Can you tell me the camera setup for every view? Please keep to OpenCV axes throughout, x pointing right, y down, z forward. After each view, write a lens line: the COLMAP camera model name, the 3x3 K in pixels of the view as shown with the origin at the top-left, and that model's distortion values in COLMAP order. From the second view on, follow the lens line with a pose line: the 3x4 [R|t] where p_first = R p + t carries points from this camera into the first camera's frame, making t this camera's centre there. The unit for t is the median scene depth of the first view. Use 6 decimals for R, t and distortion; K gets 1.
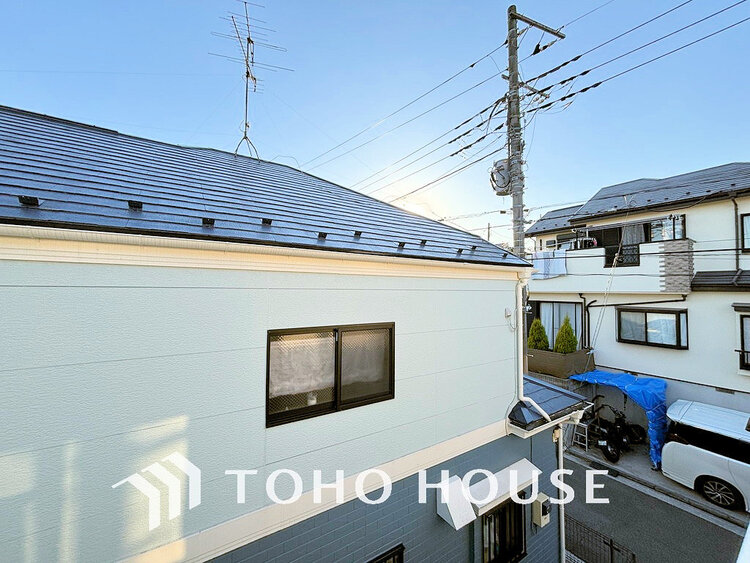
lens RADIAL K [[299.8, 0, 368.6], [0, 299.8, 278.7], [0, 0, 1]] dist [-0.001577, -0.000364]
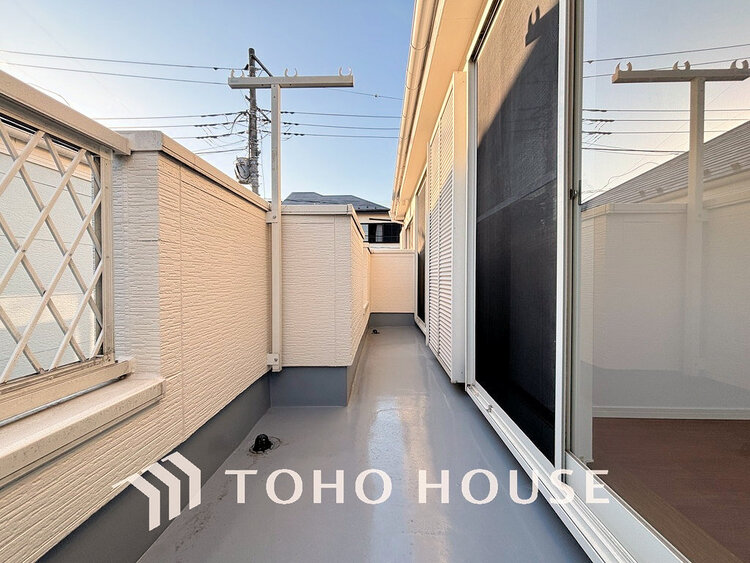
lens RADIAL K [[299.8, 0, 373.5], [0, 299.8, 280.1], [0, 0, 1]] dist [-0.001577, -0.000364]
pose [[0.565804, -0.022554, 0.824231, -0.368120], [-0.014547, 0.999197, 0.037328, 0.104330], [-0.824412, -0.033111, 0.565021, -0.285795]]
